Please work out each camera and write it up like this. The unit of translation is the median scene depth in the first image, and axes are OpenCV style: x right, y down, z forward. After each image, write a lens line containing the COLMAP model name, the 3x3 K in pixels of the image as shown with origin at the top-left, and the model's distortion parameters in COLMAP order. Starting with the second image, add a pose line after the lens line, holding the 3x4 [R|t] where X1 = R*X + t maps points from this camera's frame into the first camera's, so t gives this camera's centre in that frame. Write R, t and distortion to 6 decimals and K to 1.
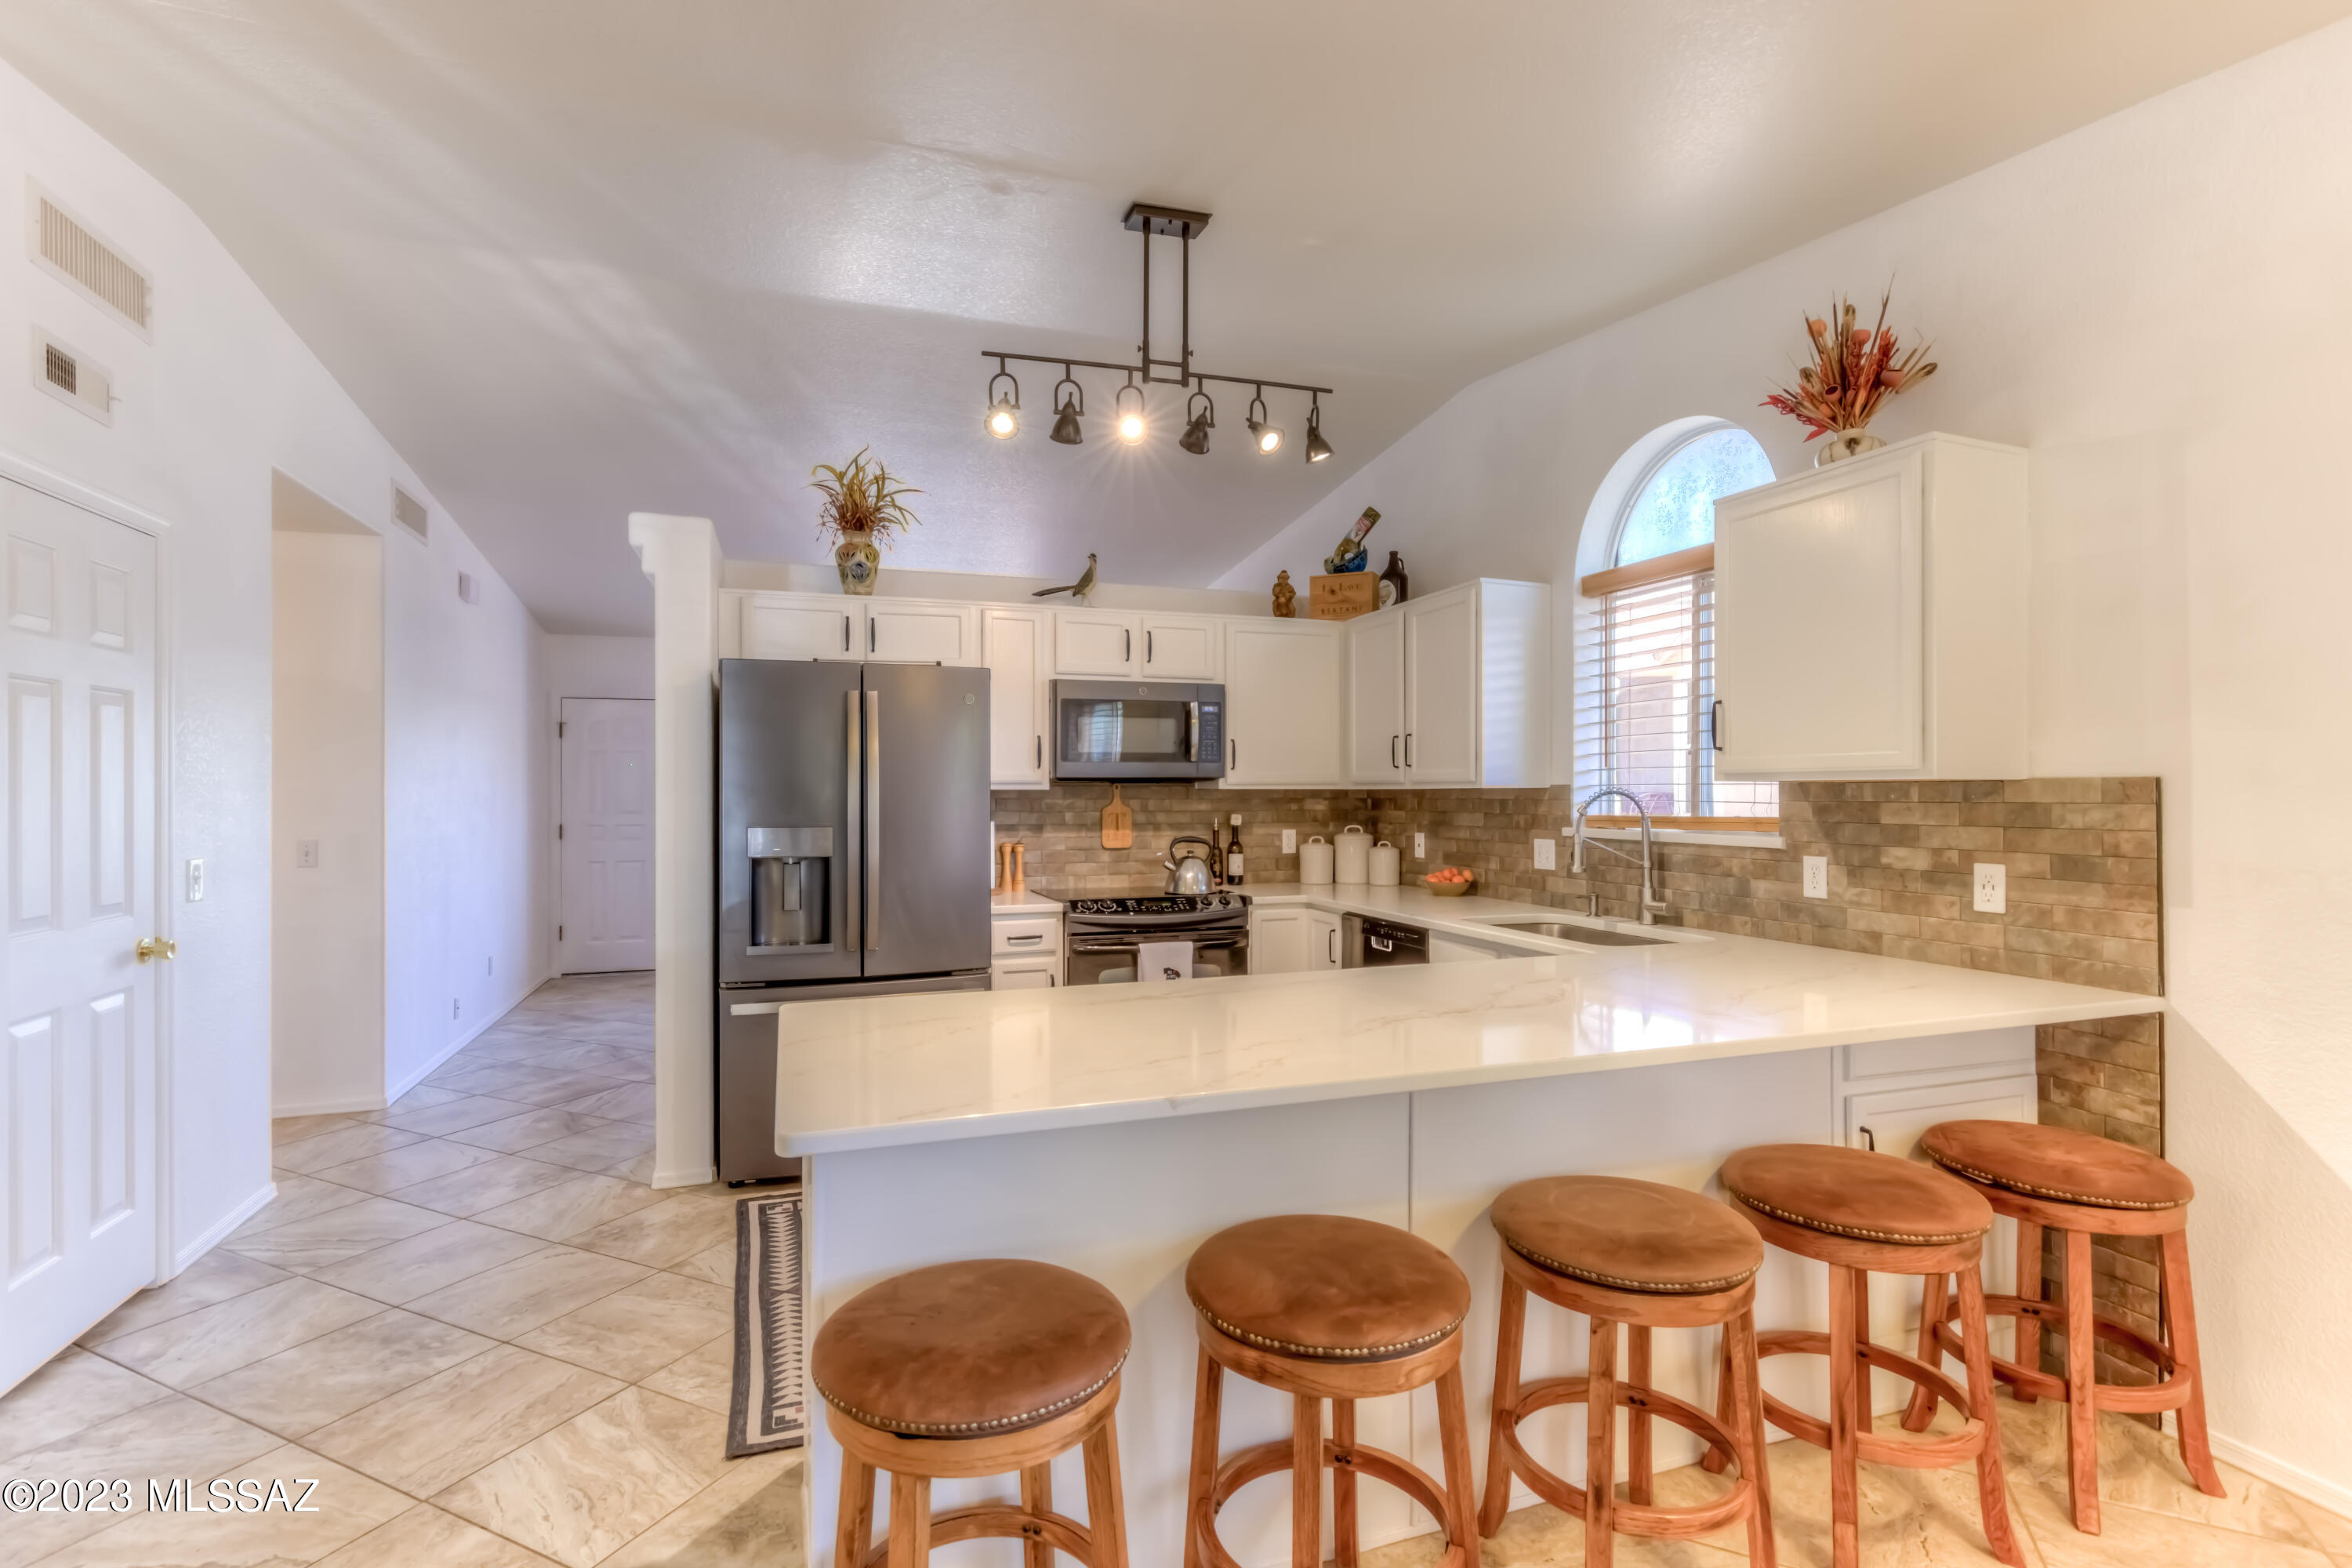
lens RADIAL K [[1094.6, 0, 1154.9], [0, 1094.6, 788.0], [0, 0, 1]] dist [0.001513, -0.000983]
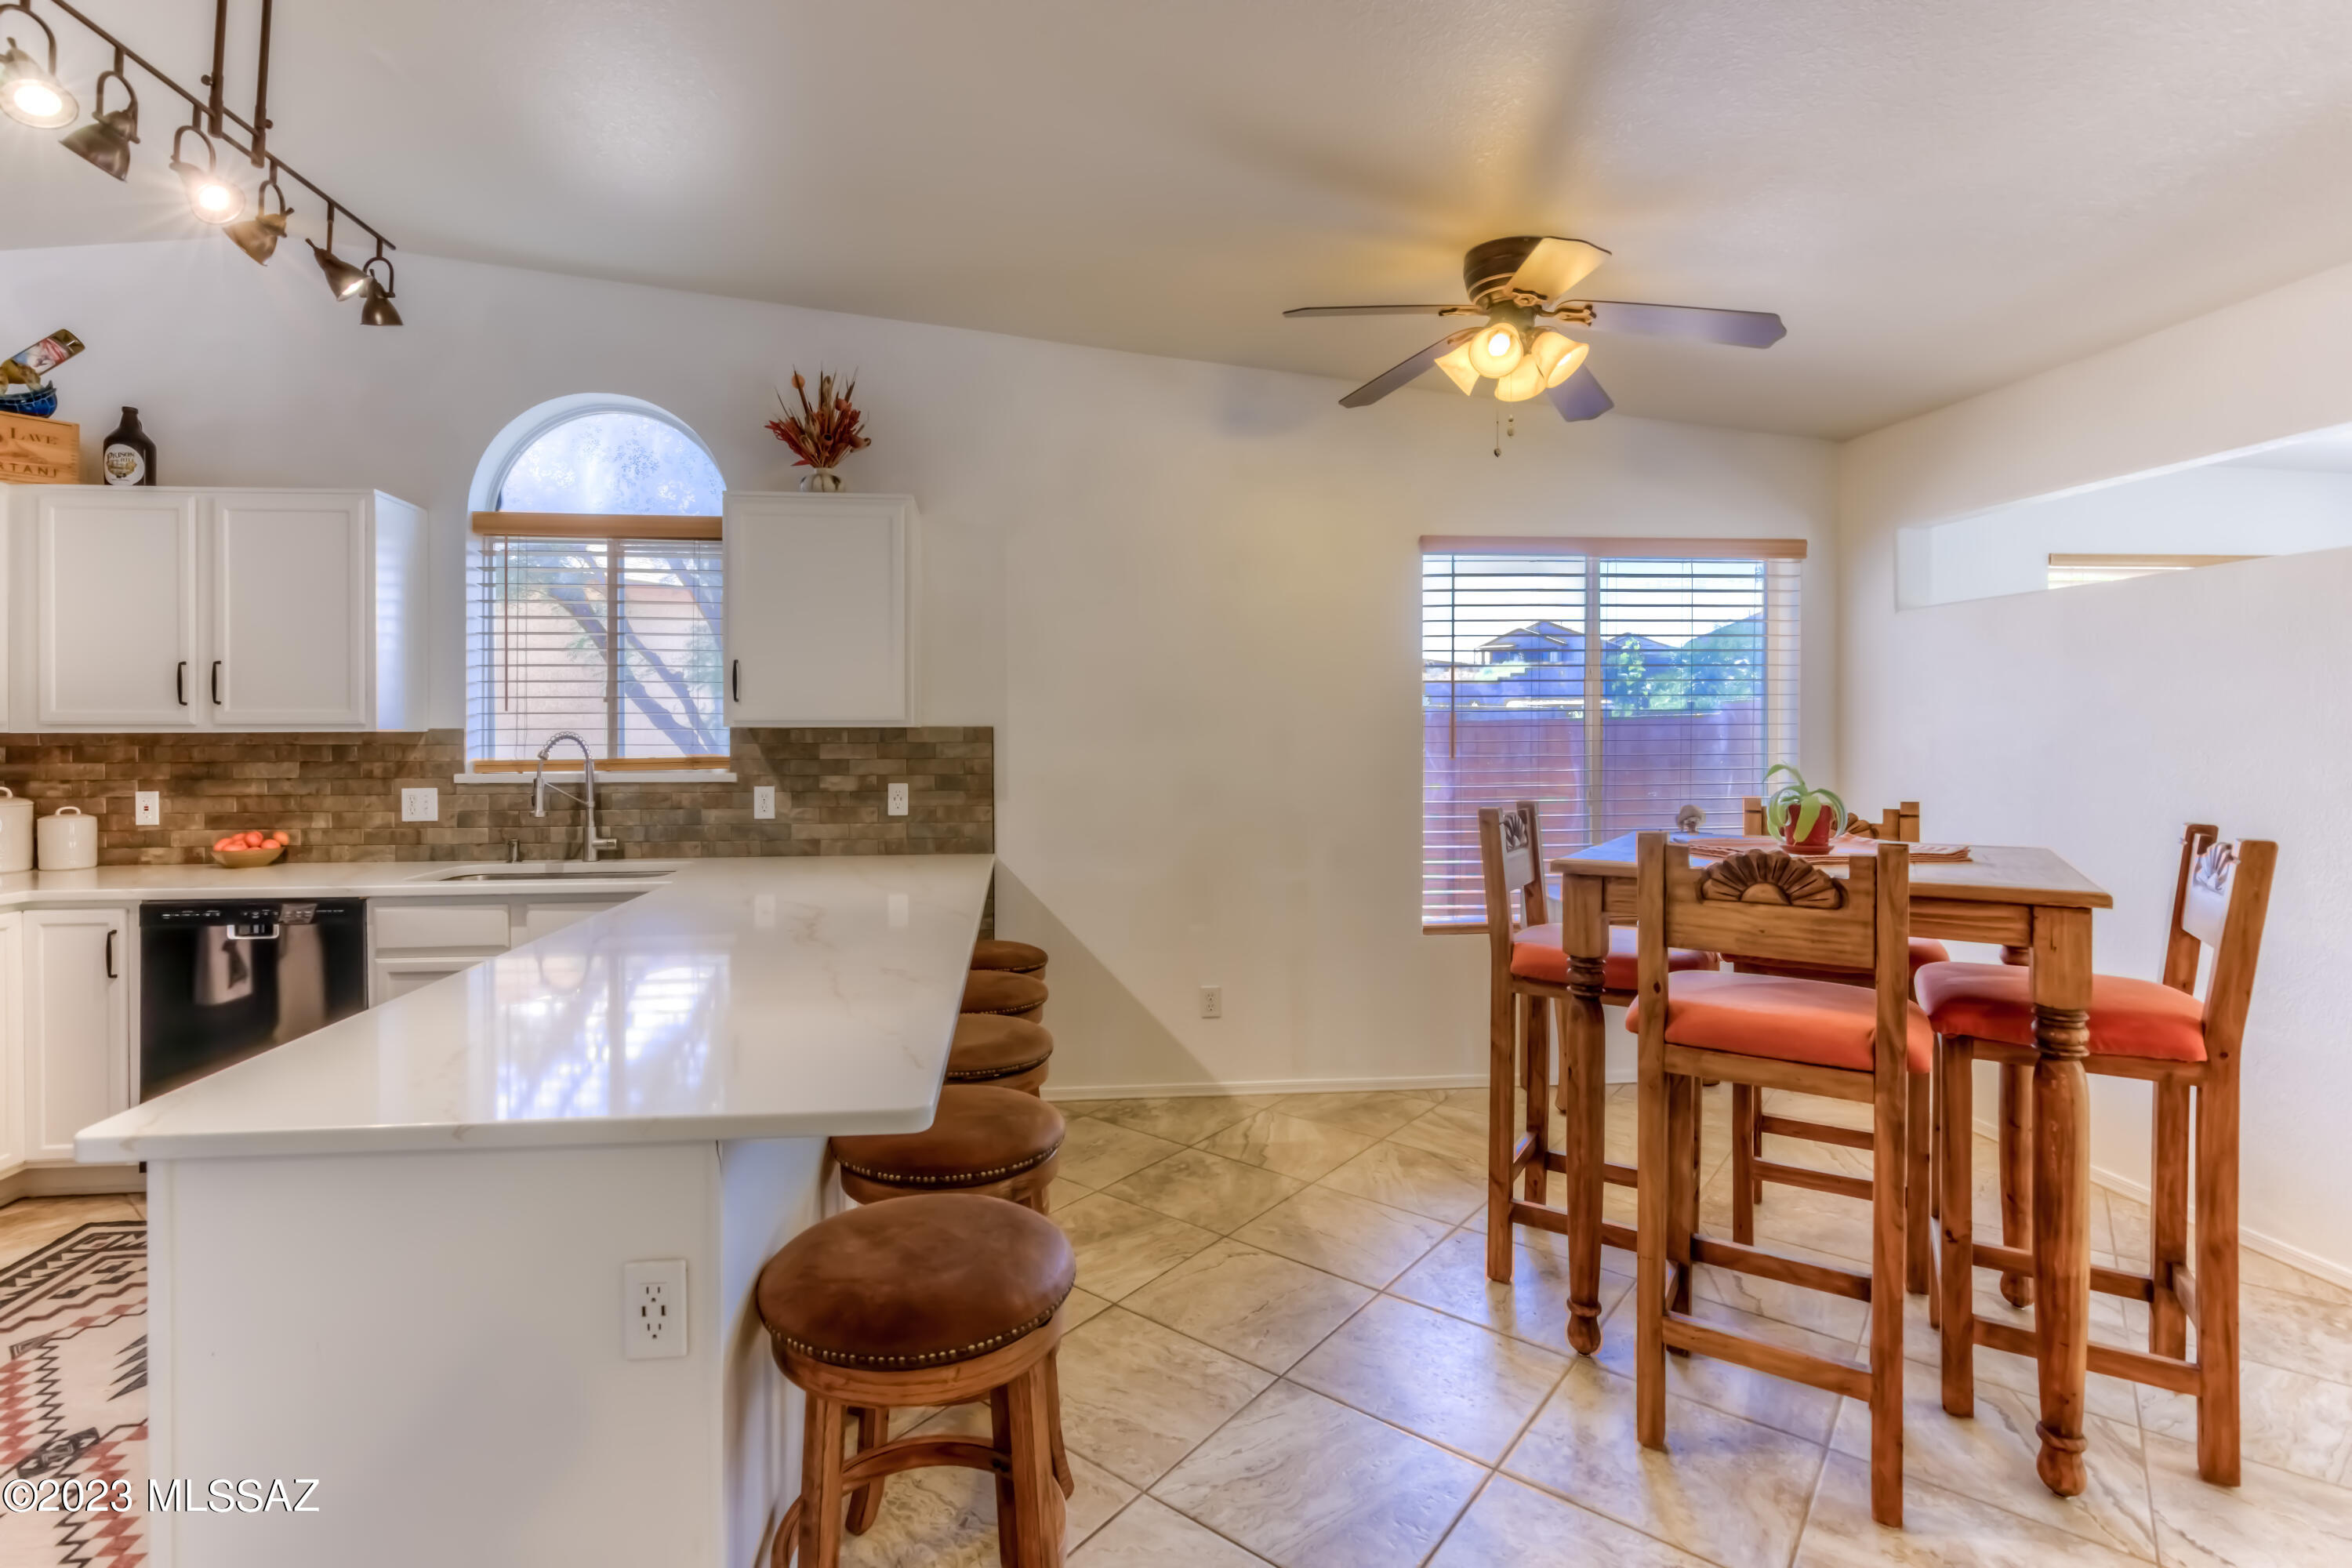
lens RADIAL K [[1094.6, 0, 1147.0], [0, 1094.6, 741.5], [0, 0, 1]] dist [0.001513, -0.000983]
pose [[0.225872, -0.003953, 0.974149, -0.460645], [-0.001725, 0.999989, 0.004458, 0.003047], [-0.974156, -0.002687, 0.225862, 0.236285]]
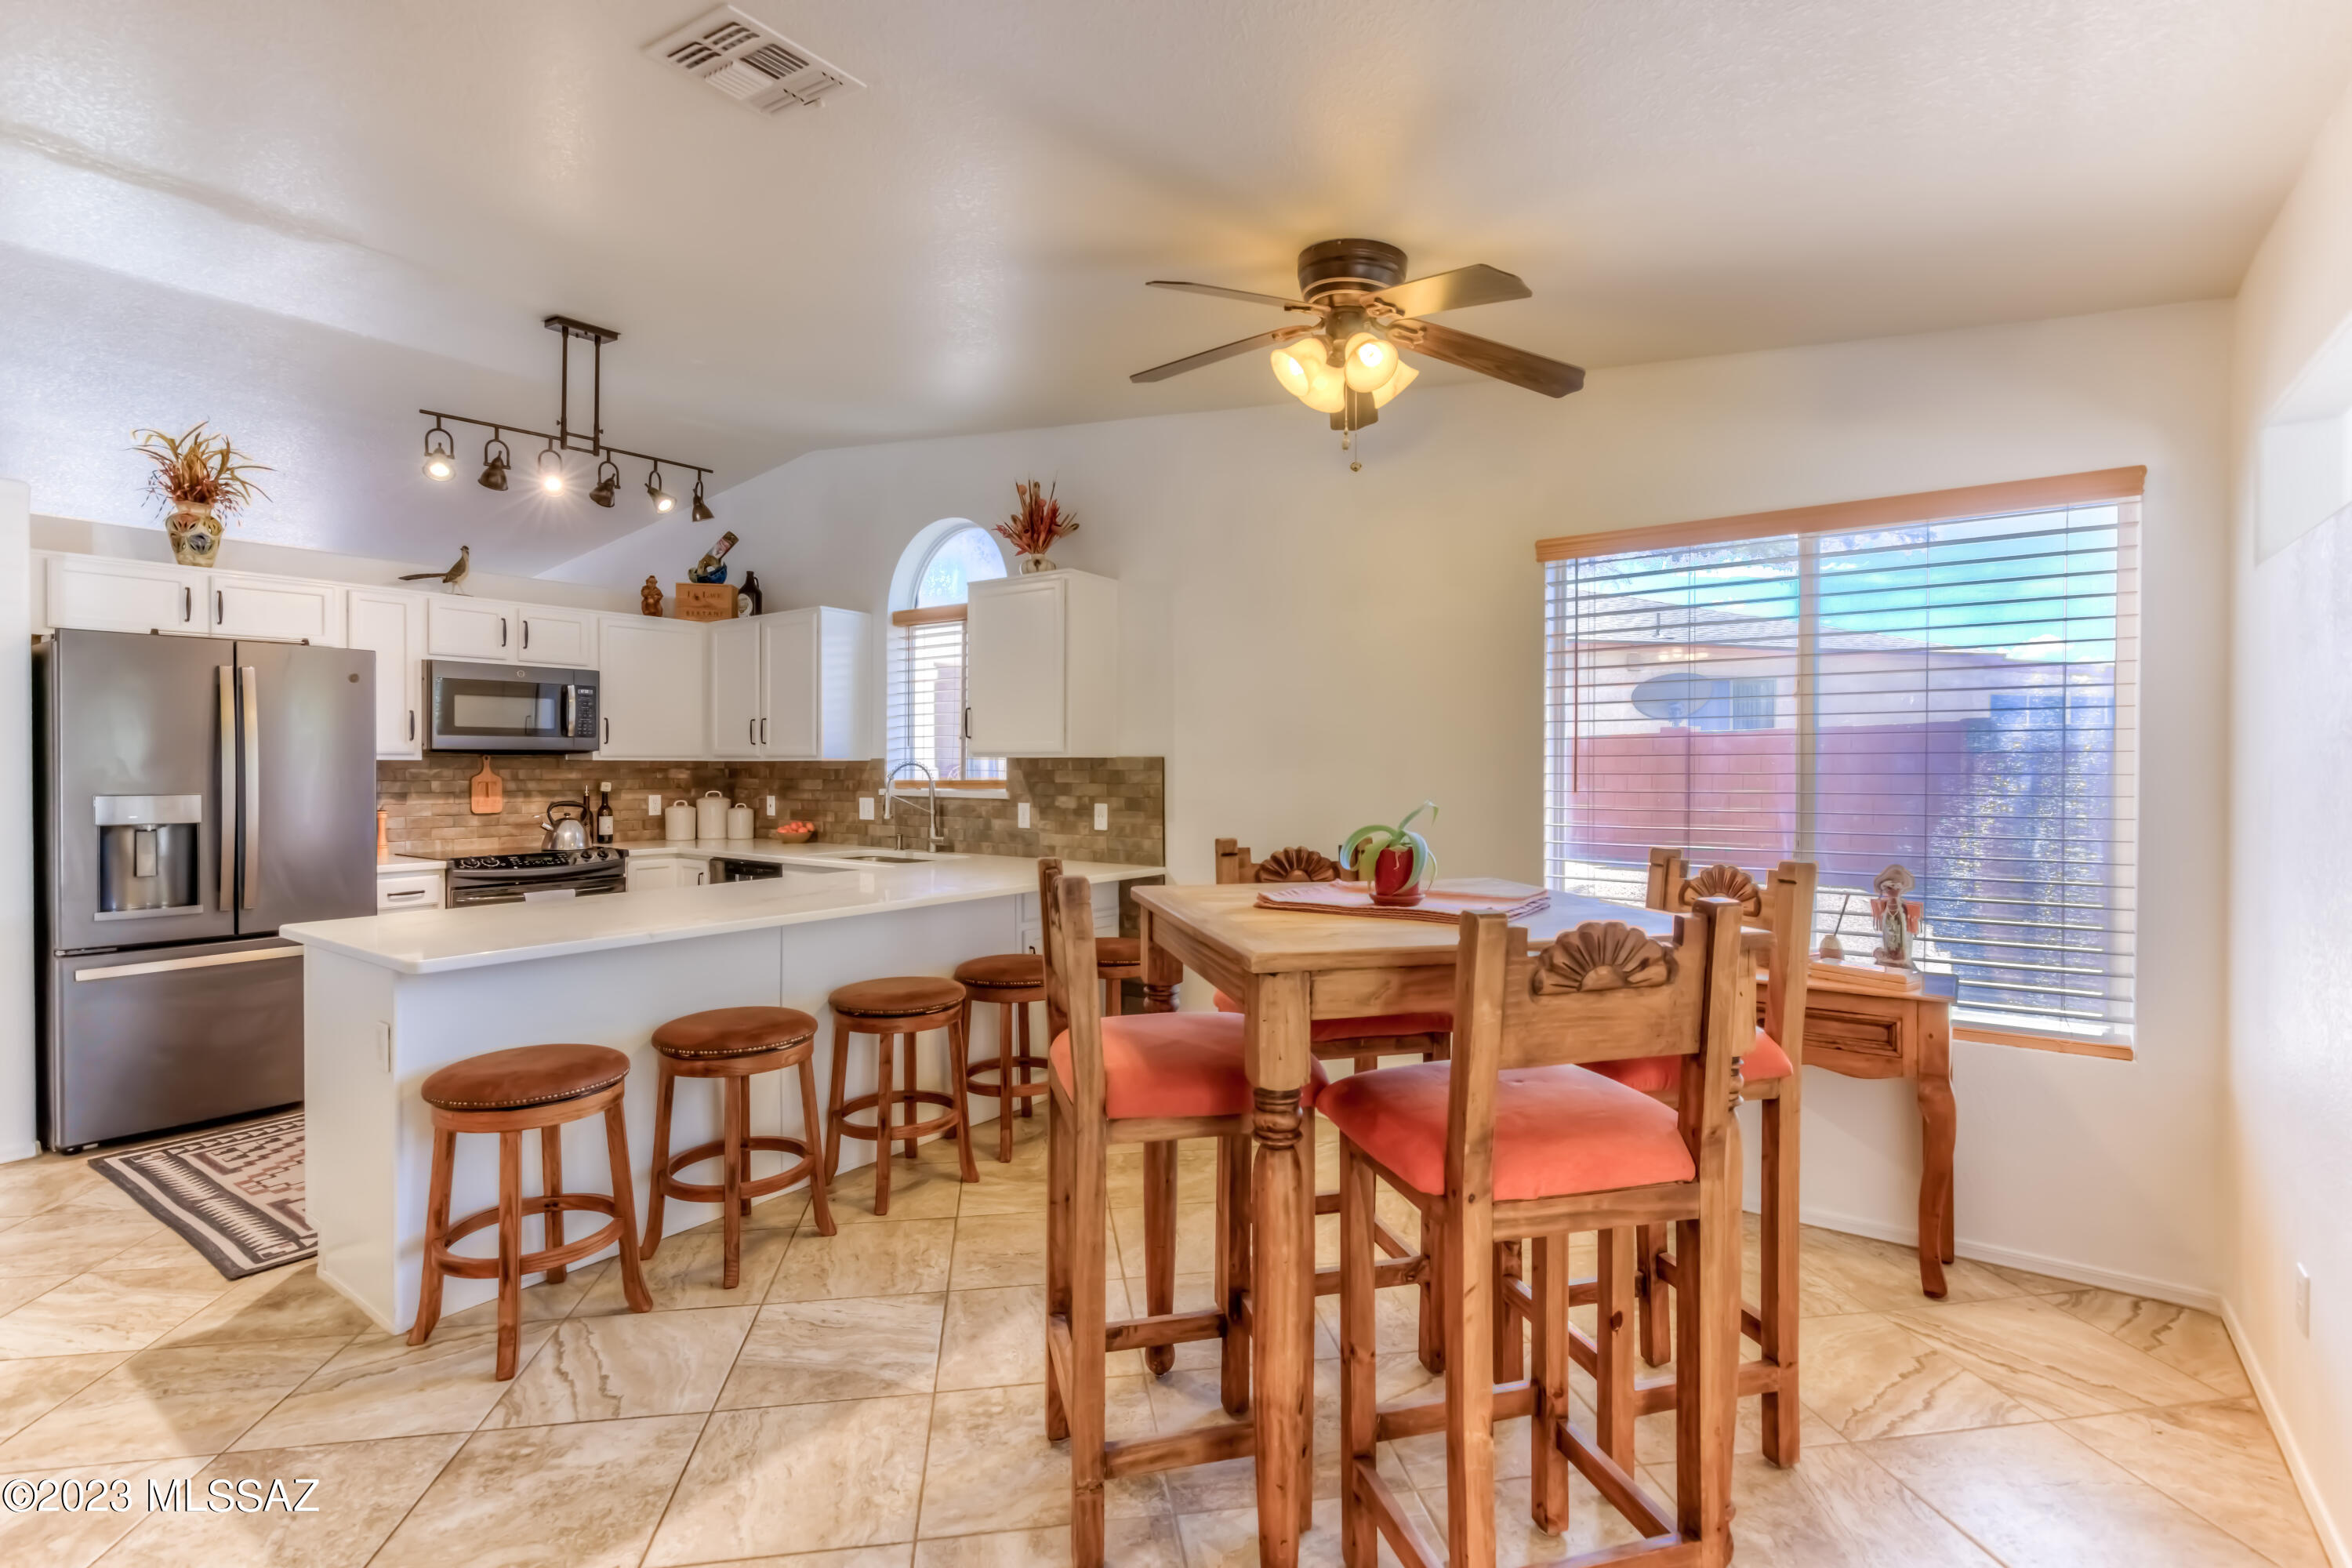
lens RADIAL K [[1094.6, 0, 1178.5], [0, 1094.6, 773.4], [0, 0, 1]] dist [0.001513, -0.000983]
pose [[0.820488, -0.001849, 0.571660, -0.130466], [-0.005182, 0.999930, 0.010673, -0.001074], [-0.571640, -0.011719, 0.820421, -0.420635]]
